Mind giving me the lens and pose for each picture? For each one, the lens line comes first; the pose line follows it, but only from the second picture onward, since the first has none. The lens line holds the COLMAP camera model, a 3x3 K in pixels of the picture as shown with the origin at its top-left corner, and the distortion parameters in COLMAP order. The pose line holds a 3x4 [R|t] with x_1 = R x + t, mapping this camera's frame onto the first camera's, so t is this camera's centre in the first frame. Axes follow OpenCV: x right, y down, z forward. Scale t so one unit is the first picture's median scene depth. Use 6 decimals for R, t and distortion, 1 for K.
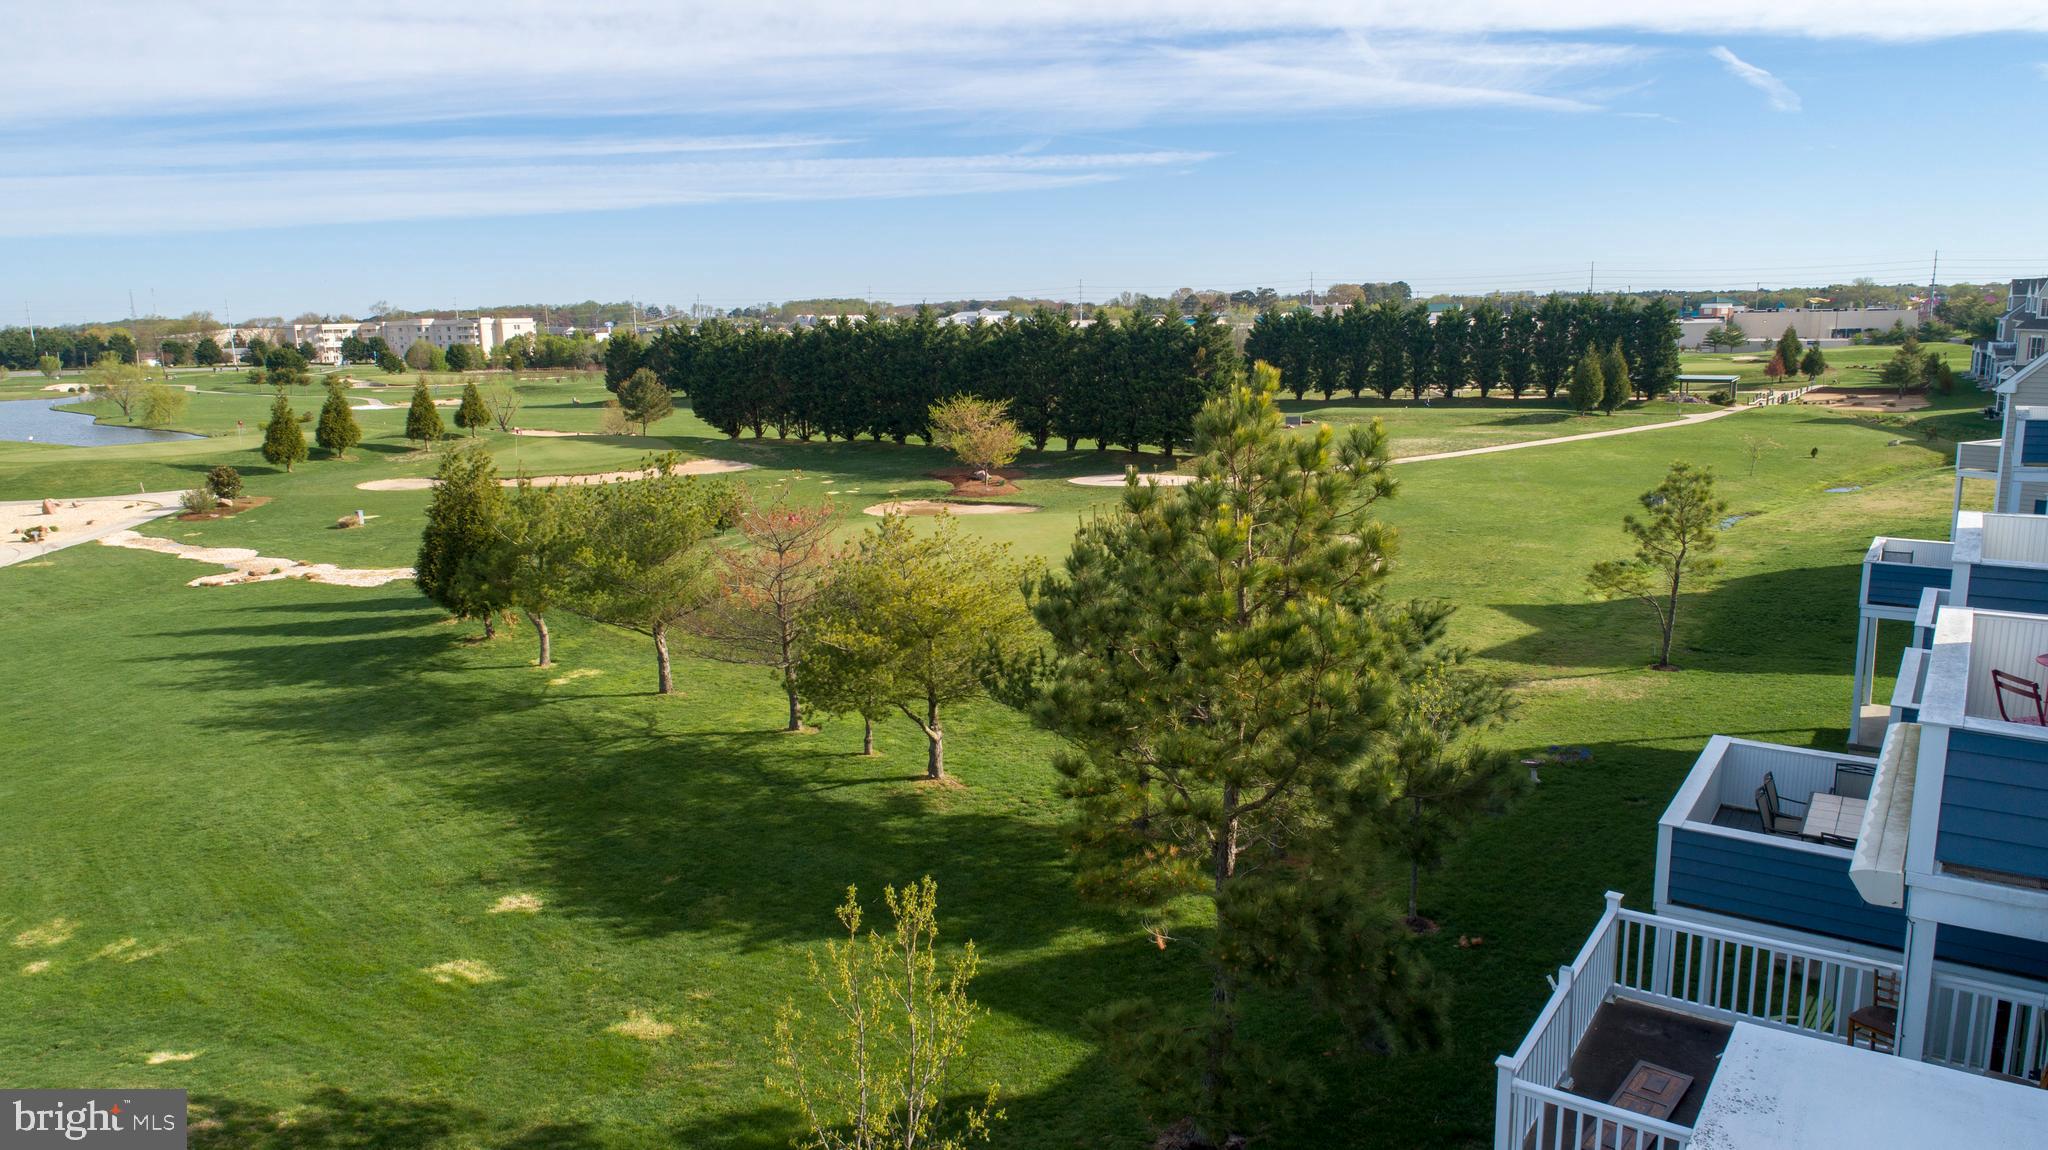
lens RADIAL K [[1370.2, 0, 1024.0], [0, 1370.2, 575.0], [0, 0, 1]] dist [-0.019031, 0.010734]
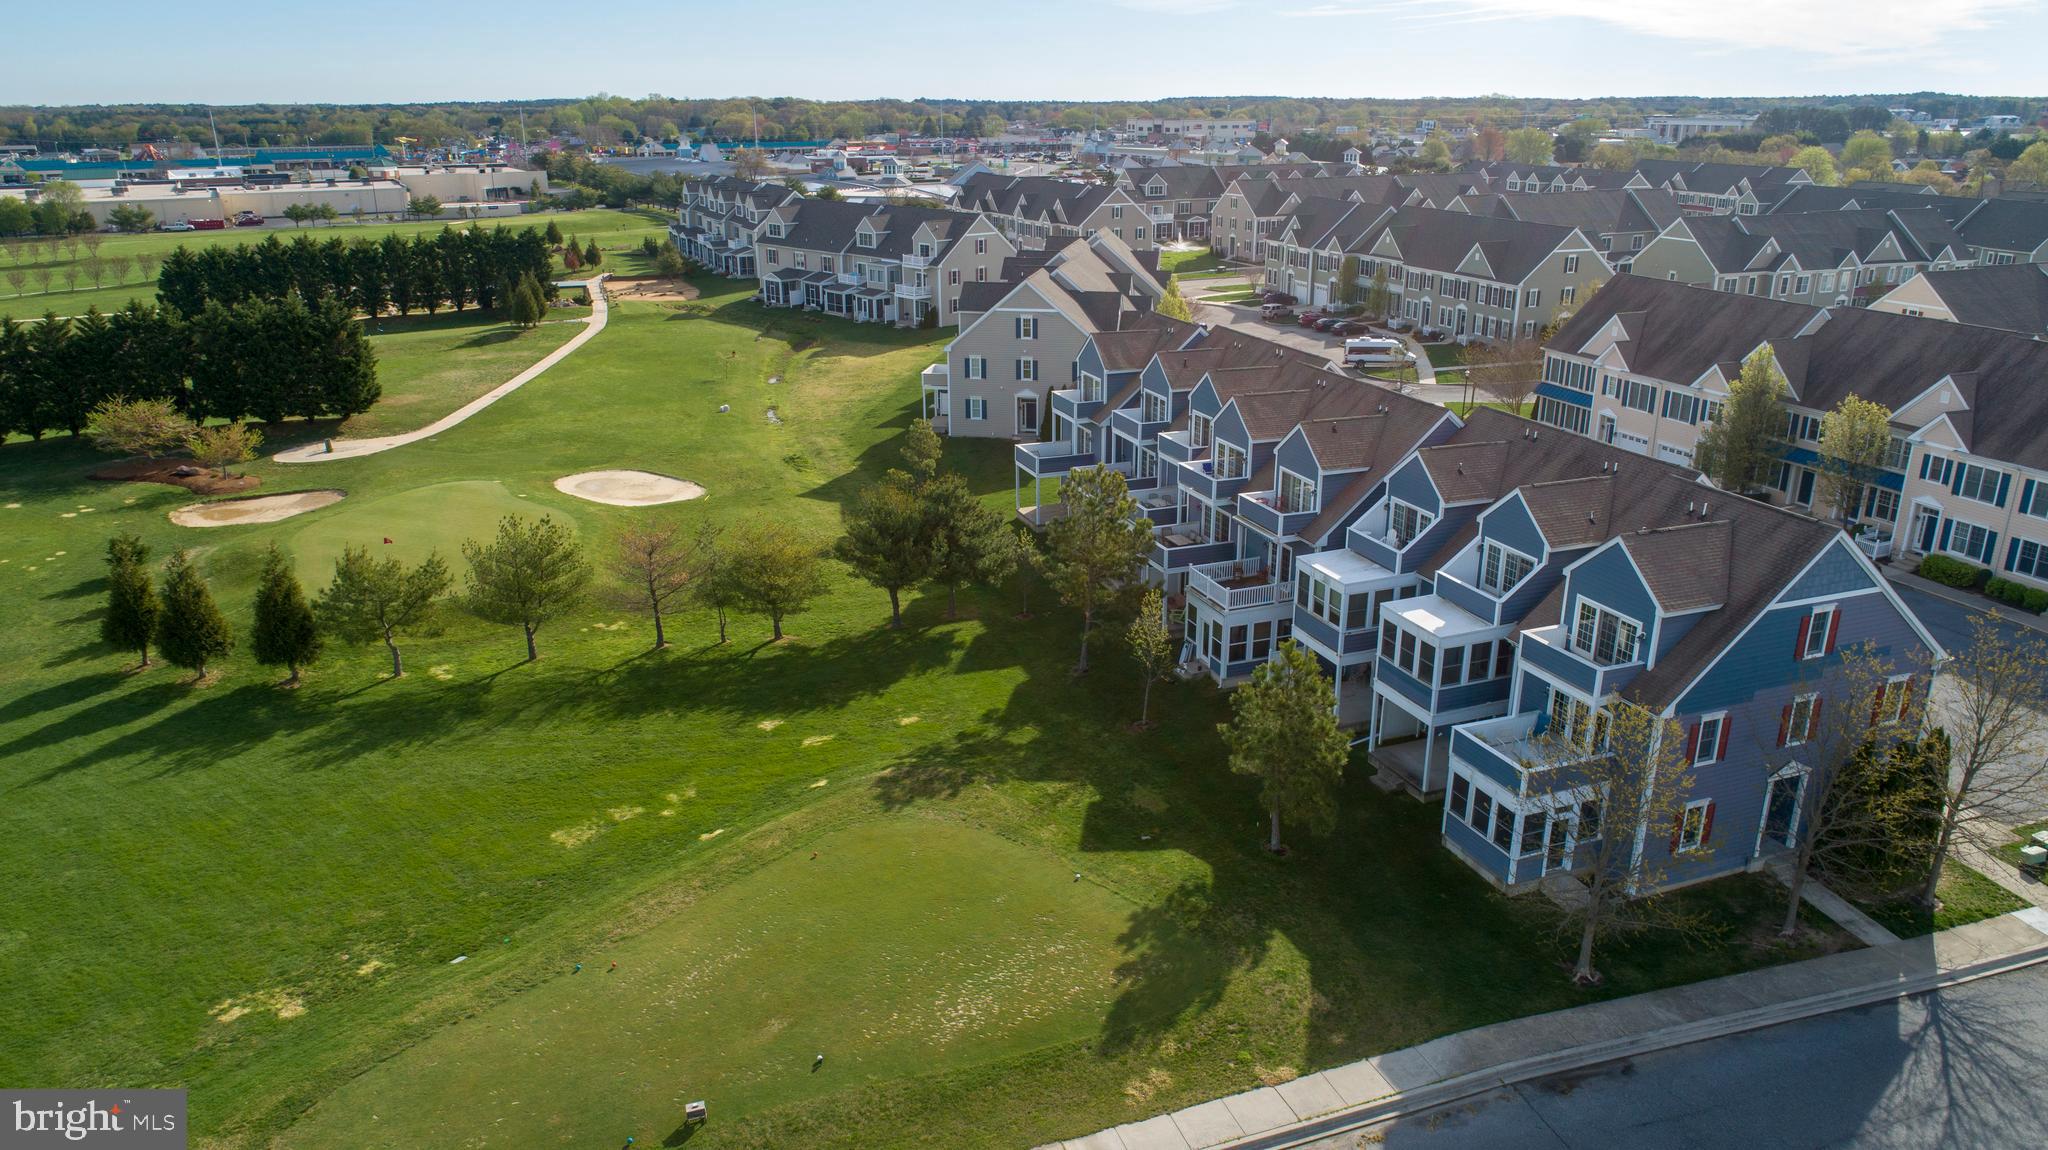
lens RADIAL K [[1370.2, 0, 1024.0], [0, 1370.2, 575.0], [0, 0, 1]] dist [-0.019031, 0.010734]
pose [[0.562476, -0.248739, 0.788511, -1.285261], [0.142209, 0.968567, 0.204095, -0.282037], [-0.814492, -0.002665, 0.580169, -0.466242]]
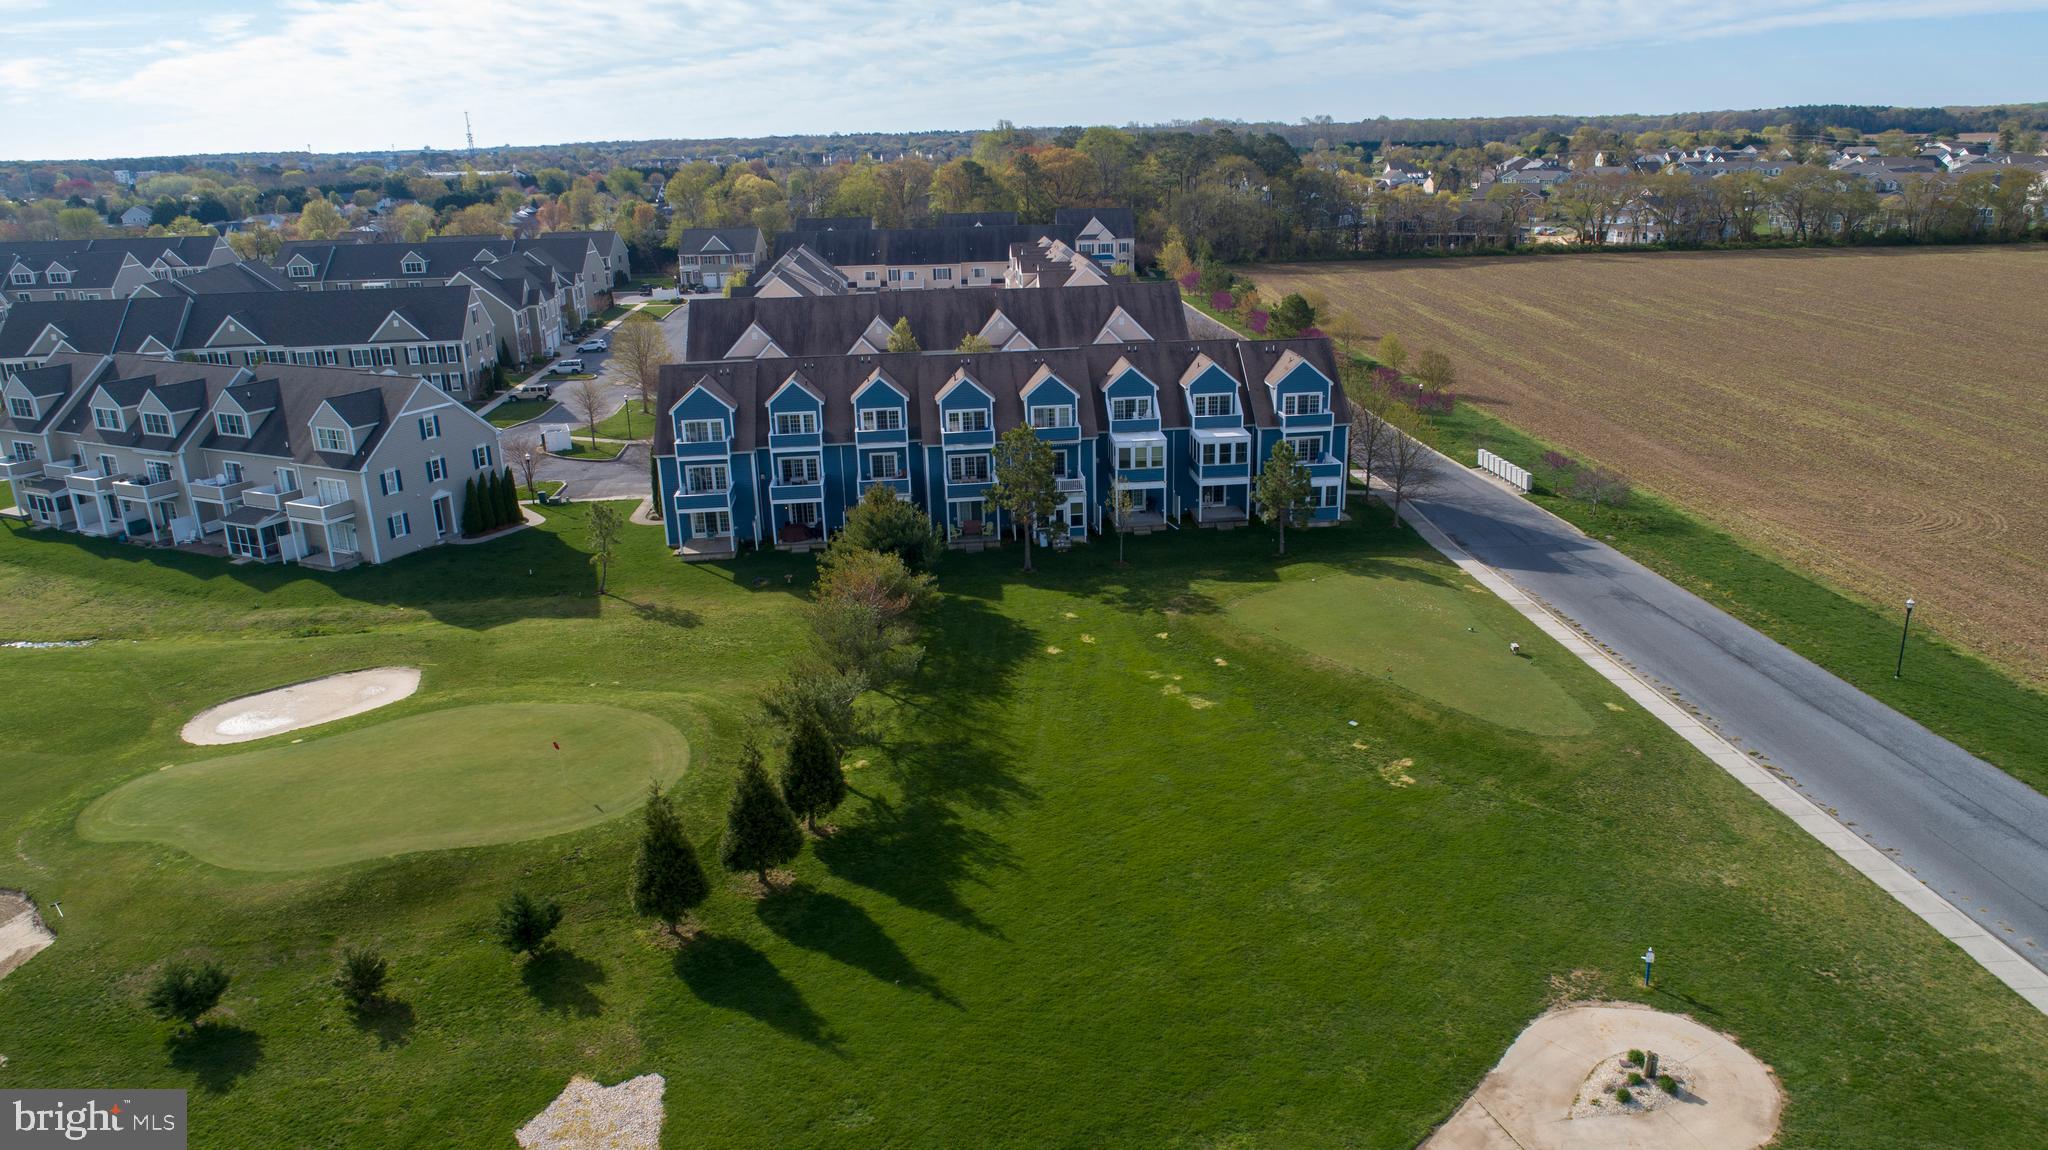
lens RADIAL K [[1370.2, 0, 1024.0], [0, 1370.2, 575.0], [0, 0, 1]] dist [-0.019031, 0.010734]
pose [[-0.647047, -0.193761, 0.737419, -1.747783], [0.184642, 0.898560, 0.398116, -0.782721], [-0.739755, 0.393758, -0.545634, 1.817081]]
